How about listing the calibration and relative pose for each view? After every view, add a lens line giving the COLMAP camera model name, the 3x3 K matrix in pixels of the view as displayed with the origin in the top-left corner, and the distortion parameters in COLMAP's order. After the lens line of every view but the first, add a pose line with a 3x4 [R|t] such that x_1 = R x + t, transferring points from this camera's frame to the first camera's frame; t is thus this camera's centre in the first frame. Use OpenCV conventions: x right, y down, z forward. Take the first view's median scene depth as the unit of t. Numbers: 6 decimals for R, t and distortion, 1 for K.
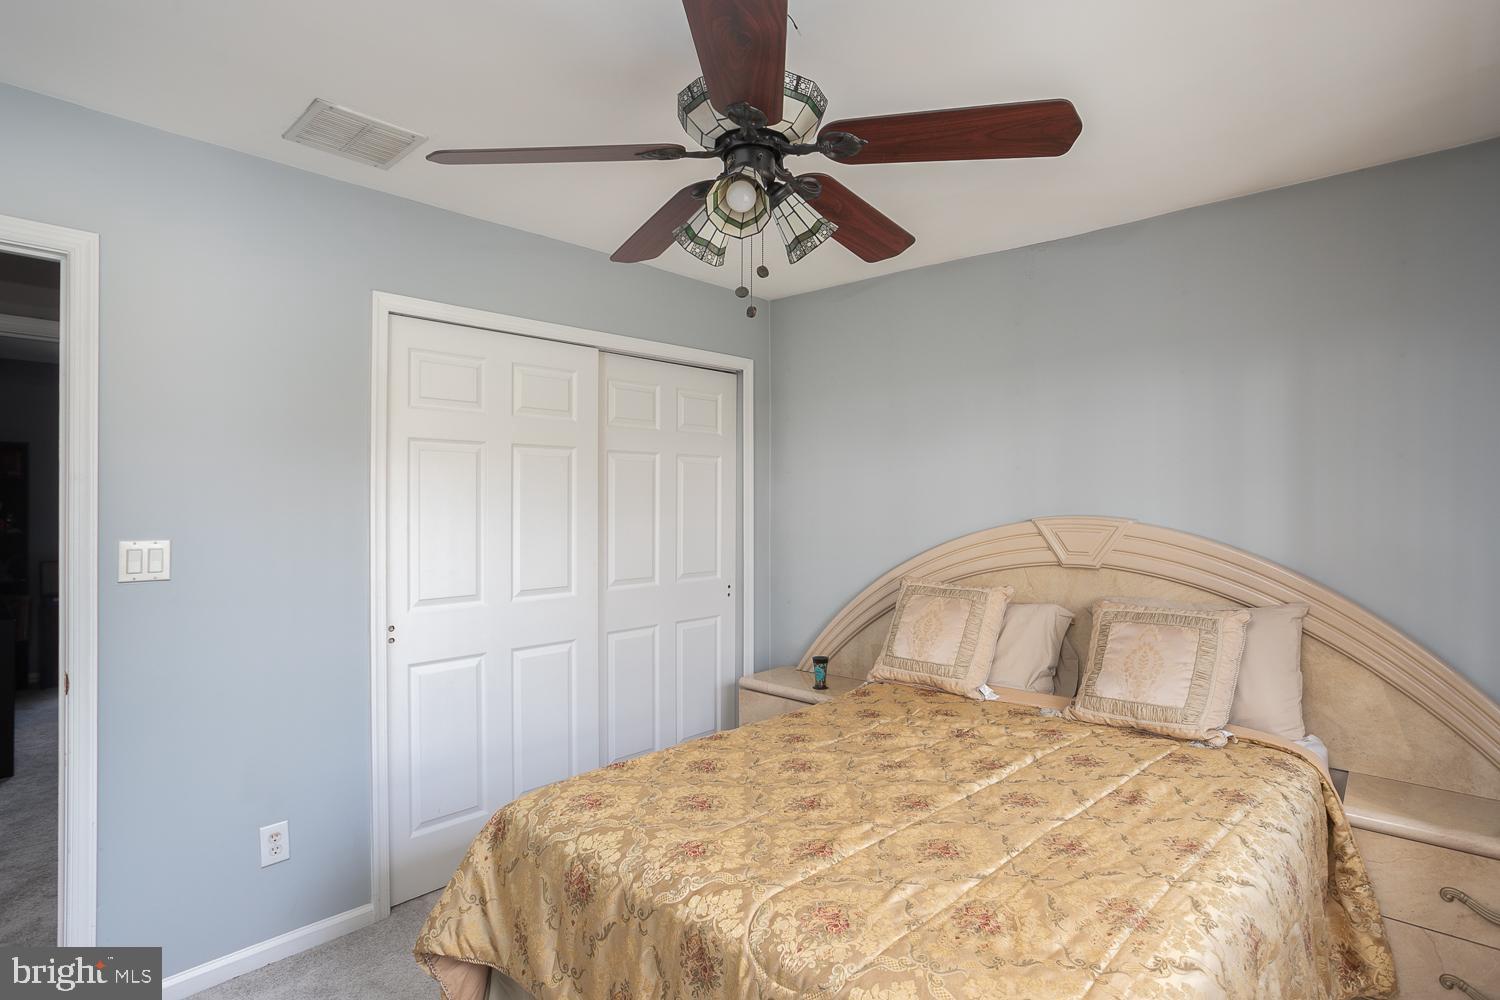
lens RADIAL K [[746.6, 0, 750.6], [0, 746.6, 502.4], [0, 0, 1]] dist [-0.017943, 0.004012]
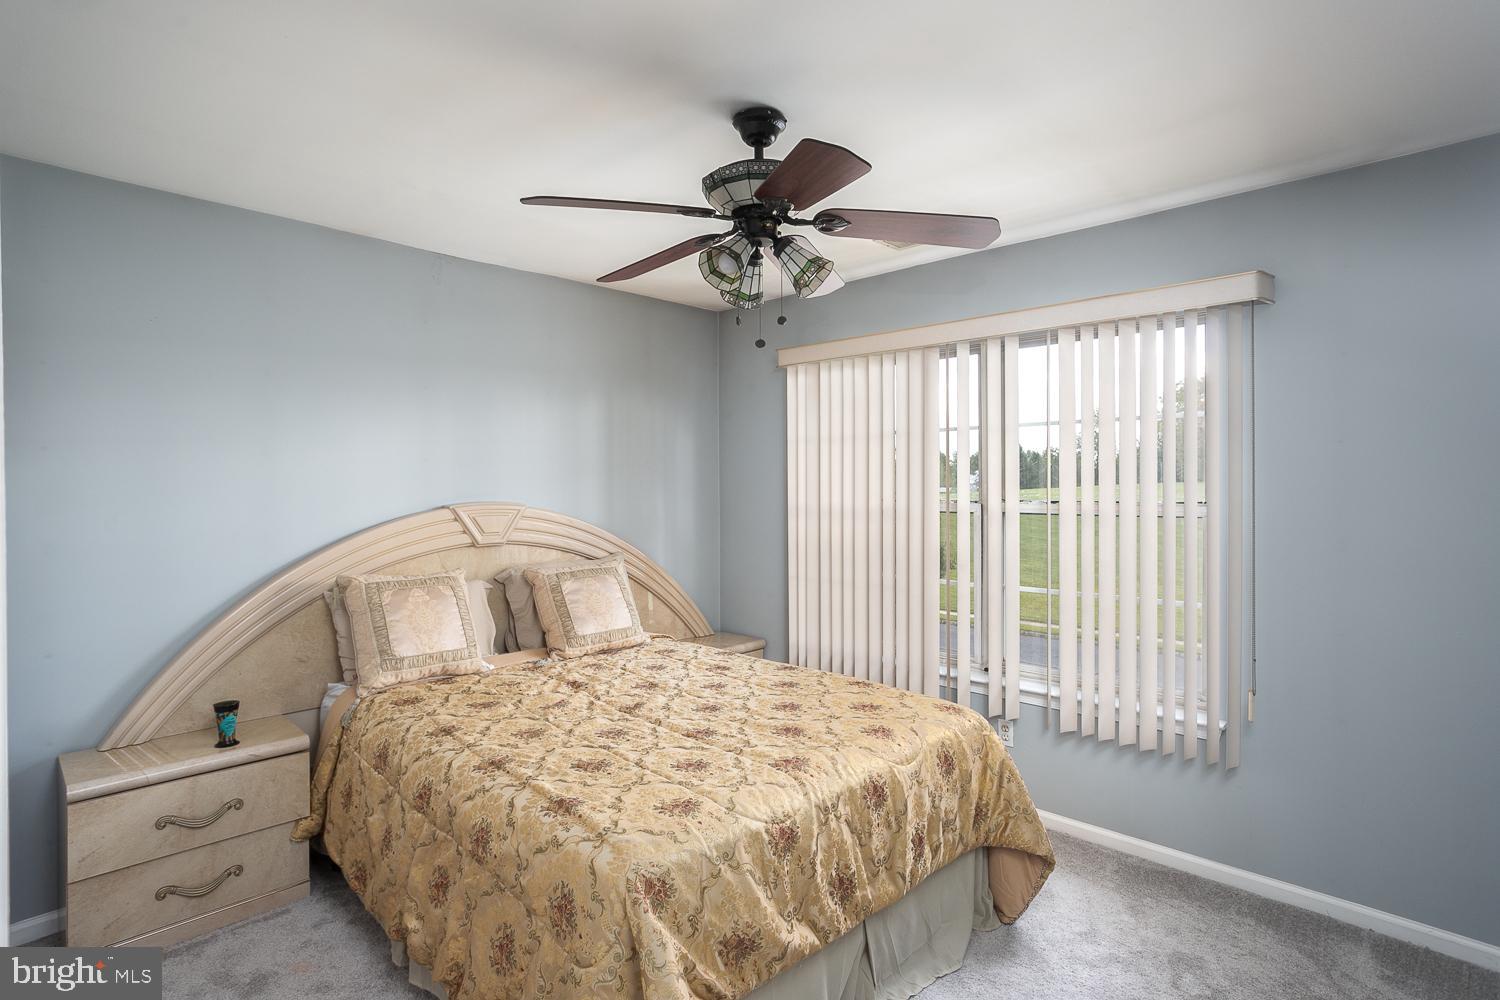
lens RADIAL K [[746.6, 0, 746.0], [0, 746.6, 486.3], [0, 0, 1]] dist [-0.017943, 0.004012]
pose [[0.047354, -0.004794, 0.998867, -0.721603], [-0.004206, 0.999979, 0.004999, -0.015142], [-0.998869, -0.004438, 0.047333, 0.530104]]
